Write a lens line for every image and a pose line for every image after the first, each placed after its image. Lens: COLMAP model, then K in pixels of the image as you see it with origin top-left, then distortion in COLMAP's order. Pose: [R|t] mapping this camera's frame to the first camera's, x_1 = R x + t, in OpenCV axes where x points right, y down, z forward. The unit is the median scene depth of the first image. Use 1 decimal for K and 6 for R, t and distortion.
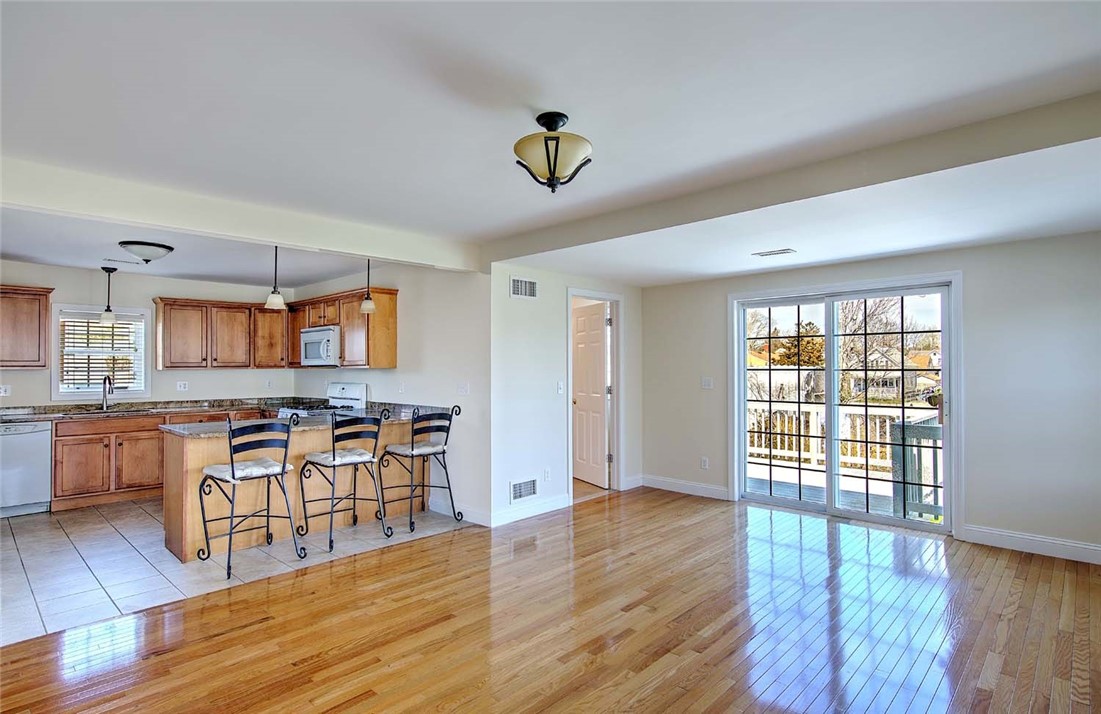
lens RADIAL K [[564.1, 0, 554.3], [0, 564.1, 358.8], [0, 0, 1]] dist [0.011190, -0.000501]
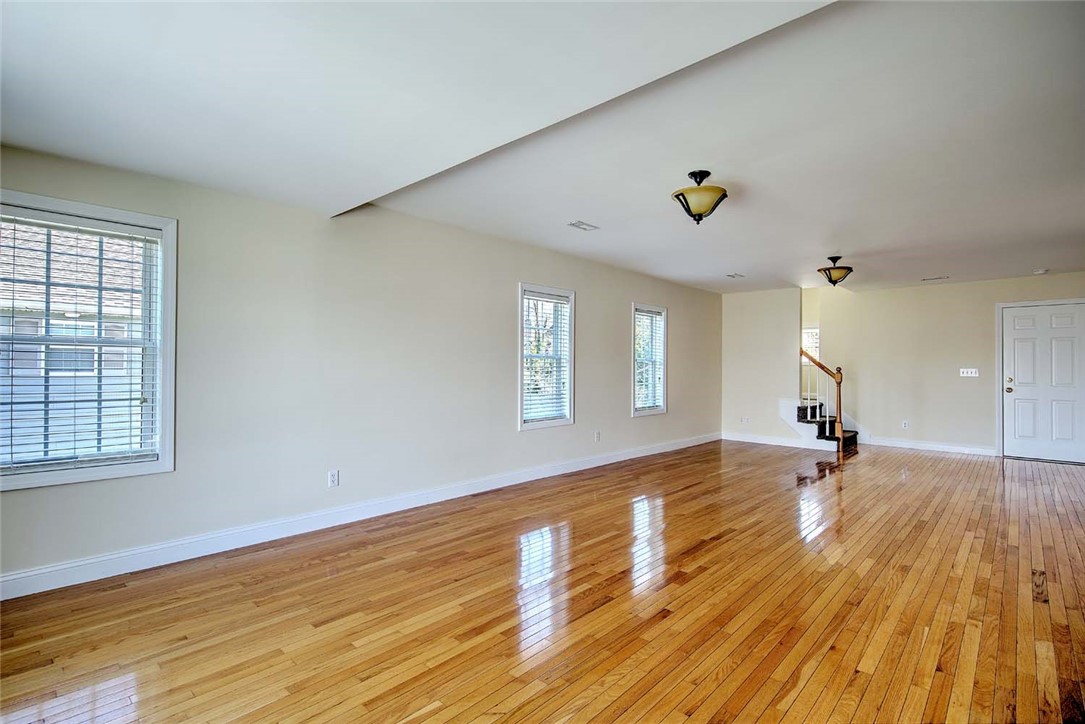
lens RADIAL K [[510.9, 0, 547.4], [0, 510.9, 362.9], [0, 0, 1]] dist [0.011066, -0.000434]
pose [[-0.999868, -0.001408, -0.016217, 0.184709], [-0.000966, 0.999629, -0.027221, 0.048421], [0.016249, -0.027201, -0.999498, 1.033054]]
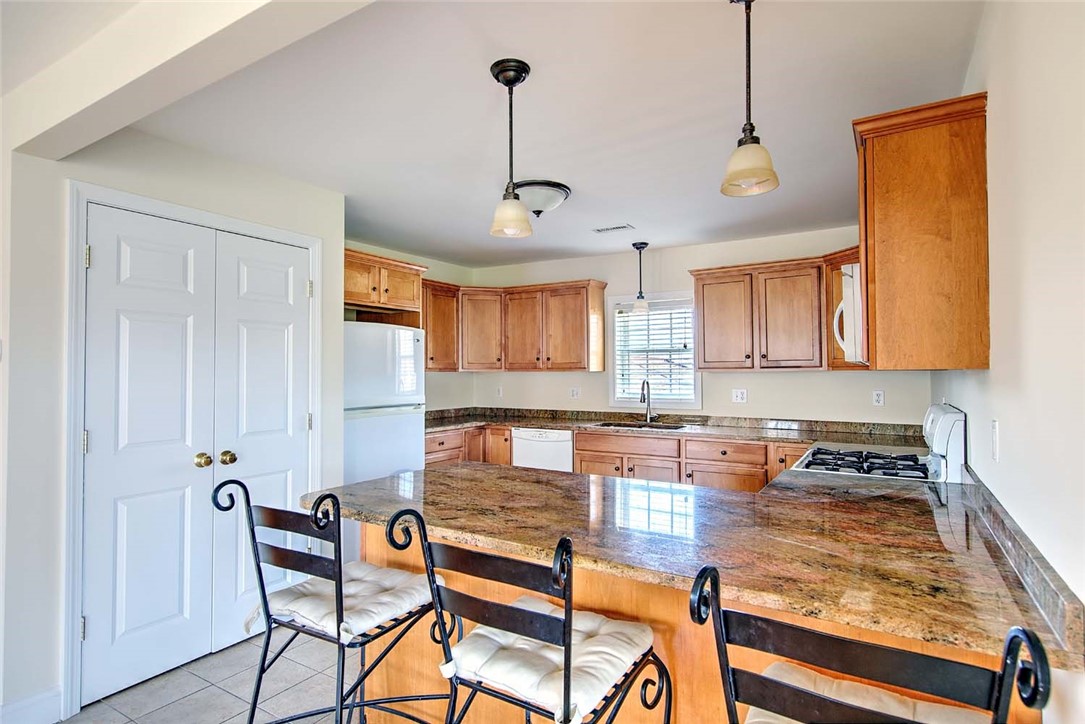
lens RADIAL K [[560.5, 0, 547.7], [0, 560.5, 361.5], [0, 0, 1]] dist [-0.001136, -0.000027]
pose [[0.215110, -0.015292, -0.976470, -0.053557], [0.016554, 0.999791, -0.012010, 0.013230], [0.976450, -0.013581, 0.215318, 0.775103]]
